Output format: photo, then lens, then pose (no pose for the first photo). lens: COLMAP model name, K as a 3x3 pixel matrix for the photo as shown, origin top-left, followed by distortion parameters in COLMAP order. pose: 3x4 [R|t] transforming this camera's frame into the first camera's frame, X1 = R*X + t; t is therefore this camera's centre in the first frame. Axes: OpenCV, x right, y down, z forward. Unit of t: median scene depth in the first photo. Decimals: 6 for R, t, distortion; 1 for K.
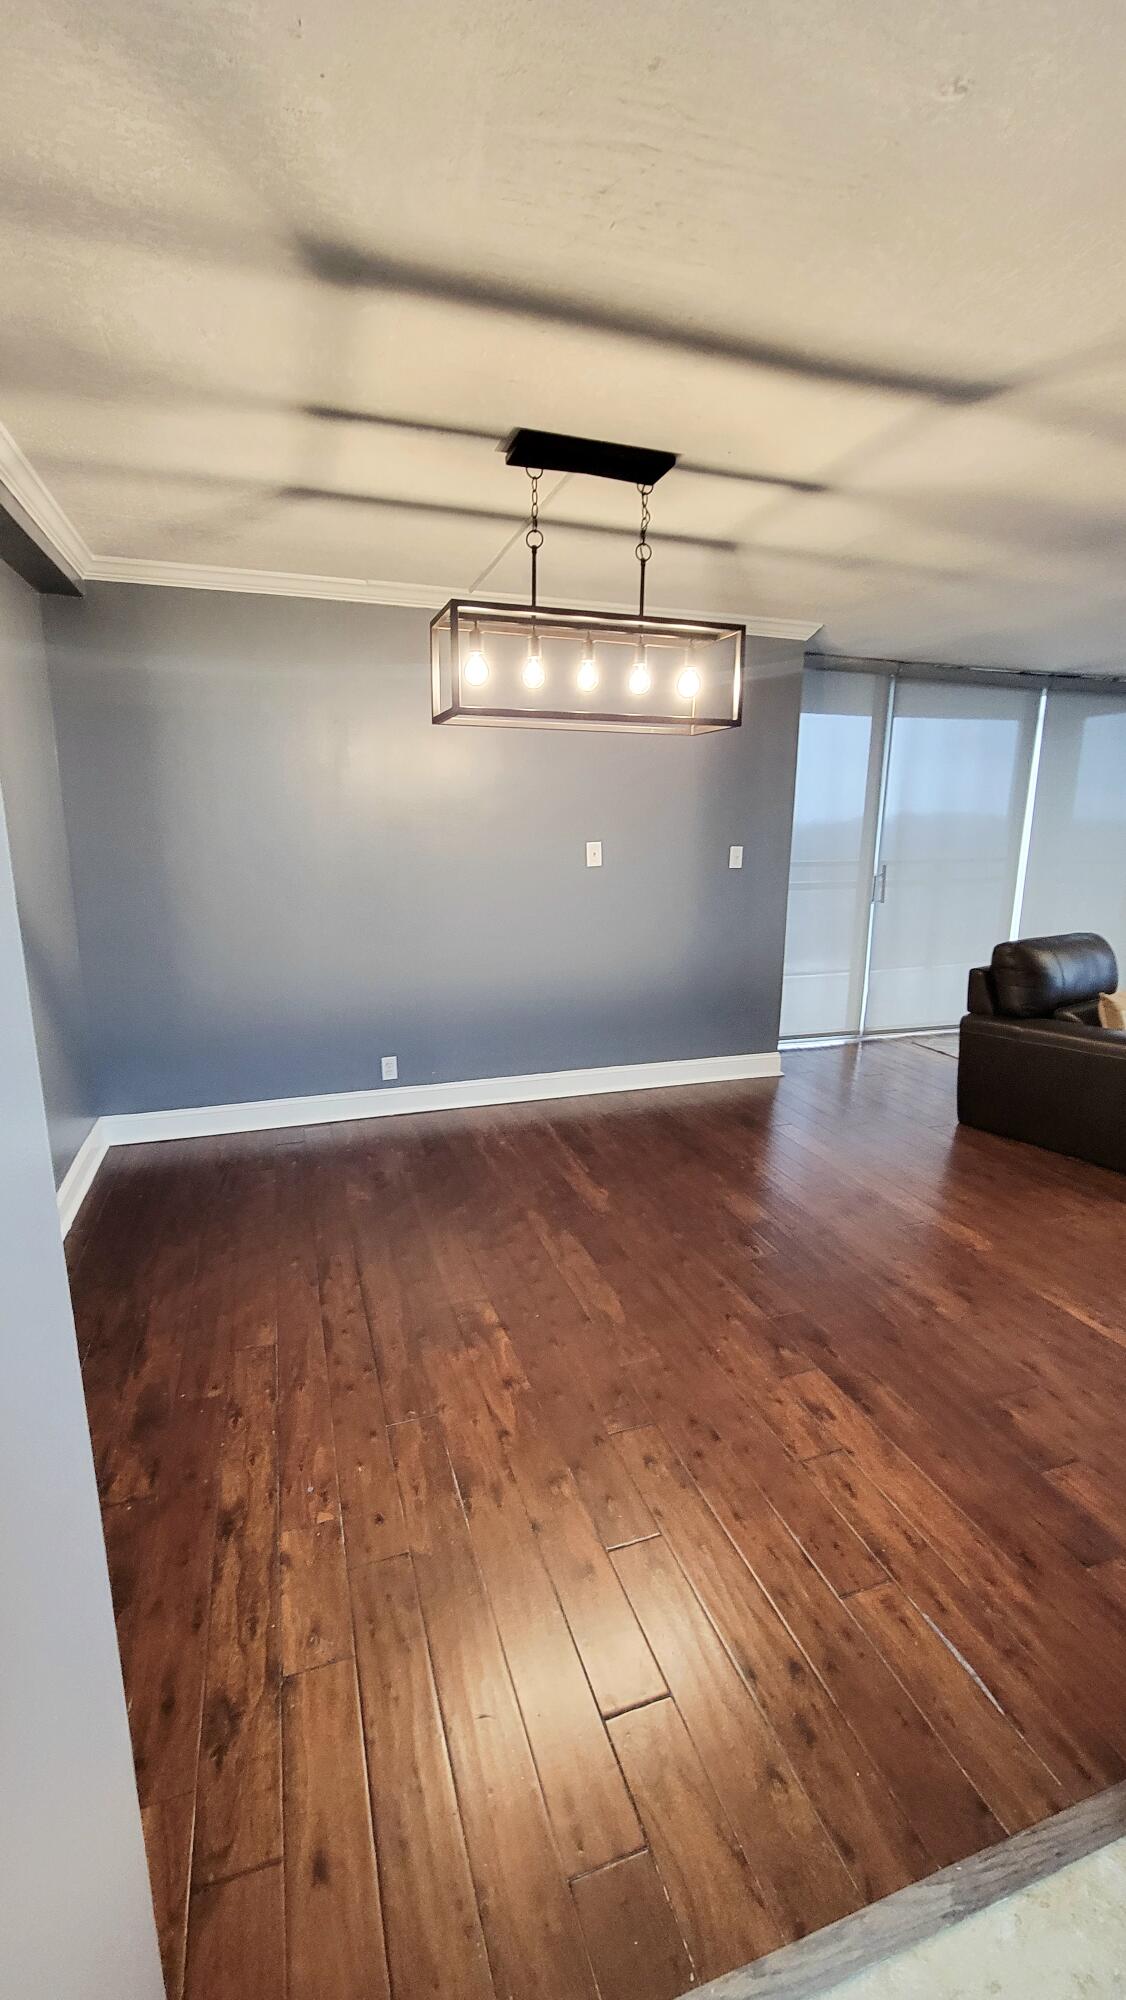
lens RADIAL K [[820.5, 0, 549.1], [0, 820.5, 1002.7], [0, 0, 1]] dist [-0.002957, -0.000039]
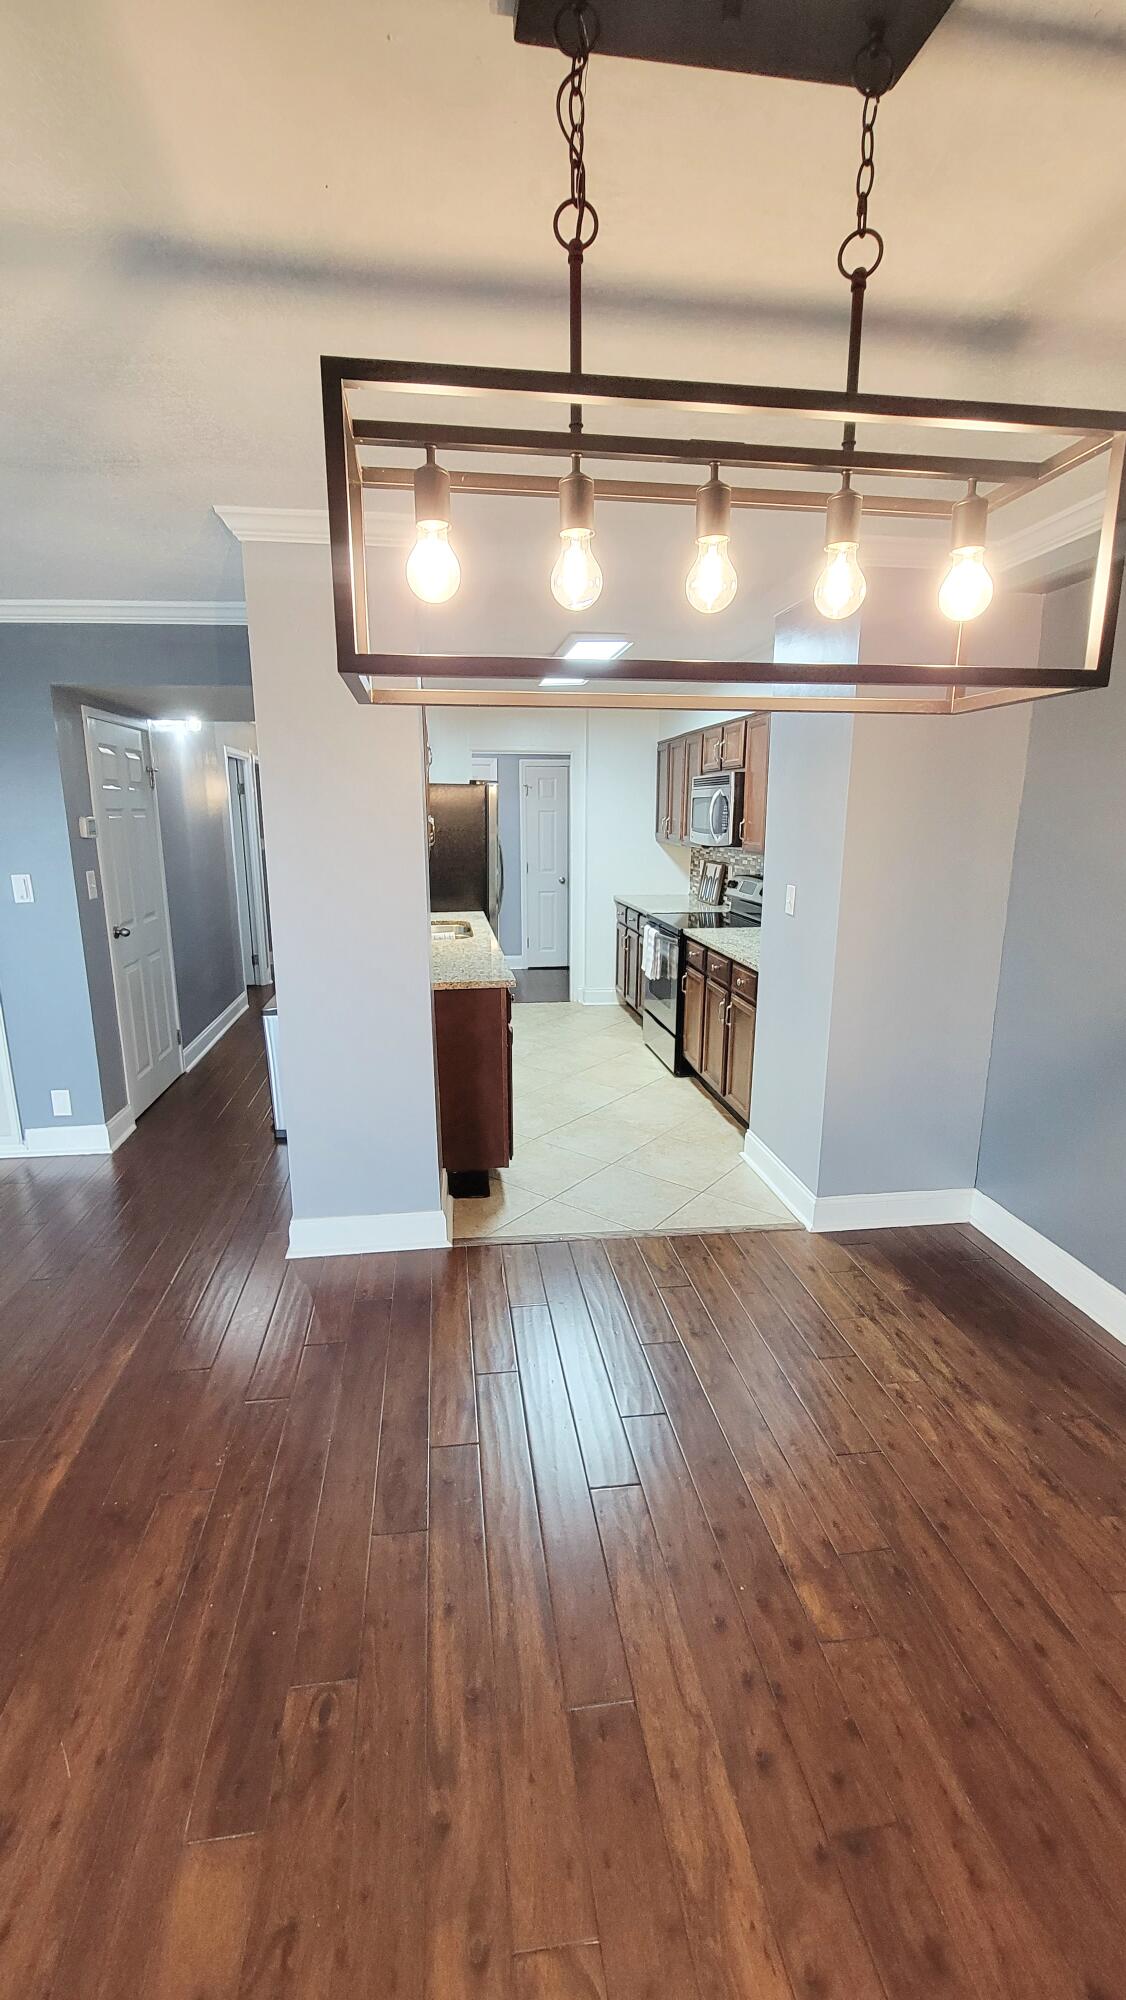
lens RADIAL K [[820.5, 0, 556.0], [0, 820.5, 999.7], [0, 0, 1]] dist [-0.002957, -0.000039]
pose [[-0.983355, -0.044653, 0.176120, 0.042325], [0.035150, 0.904266, 0.425520, -0.386506], [-0.178260, 0.424628, -0.887645, 1.489385]]
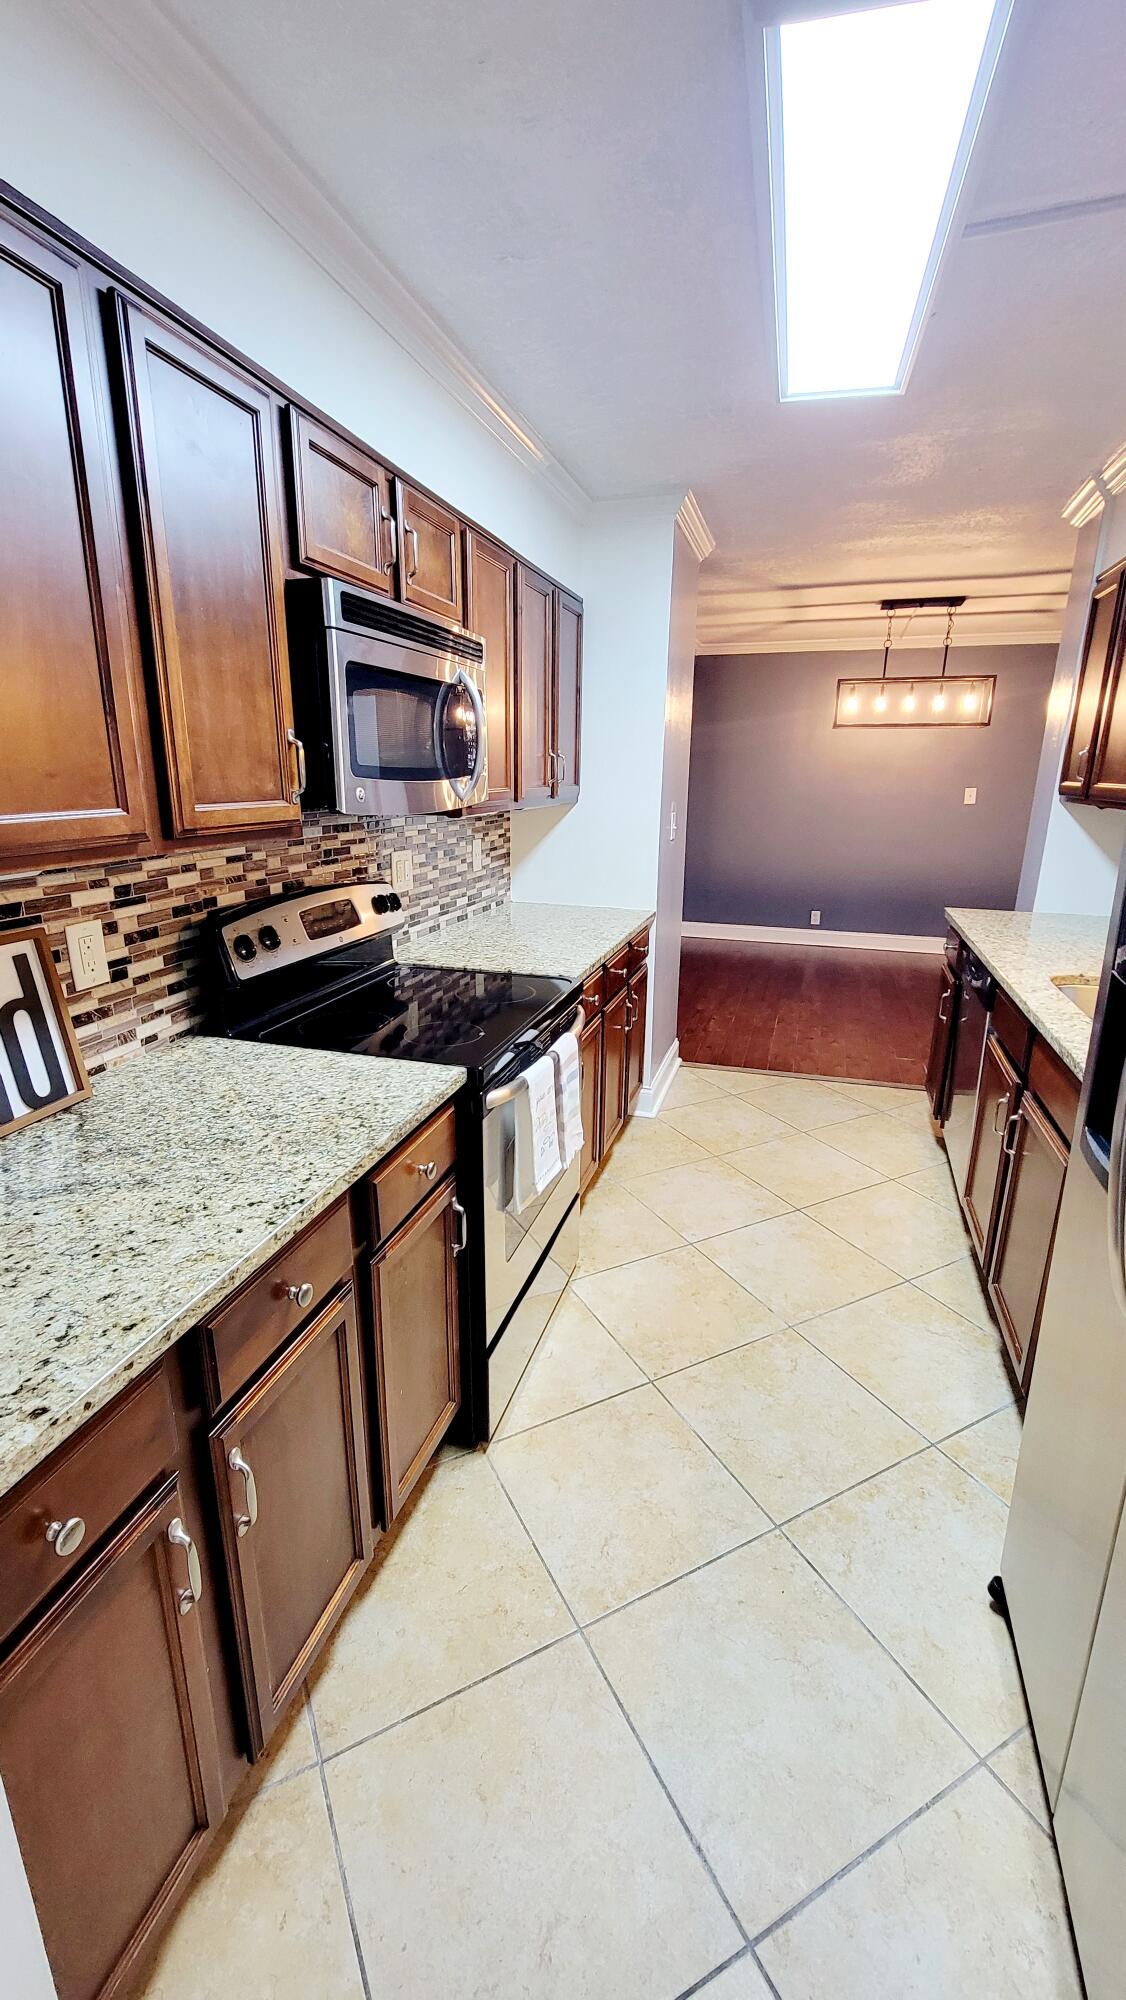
lens RADIAL K [[820.5, 0, 556.3], [0, 820.5, 1001.7], [0, 0, 1]] dist [-0.002957, -0.000039]
pose [[0.810647, 0.158862, -0.563573, 0.635963], [-0.130203, 0.987301, 0.091019, 0.292027], [0.570876, -0.000405, 0.821036, -1.284875]]
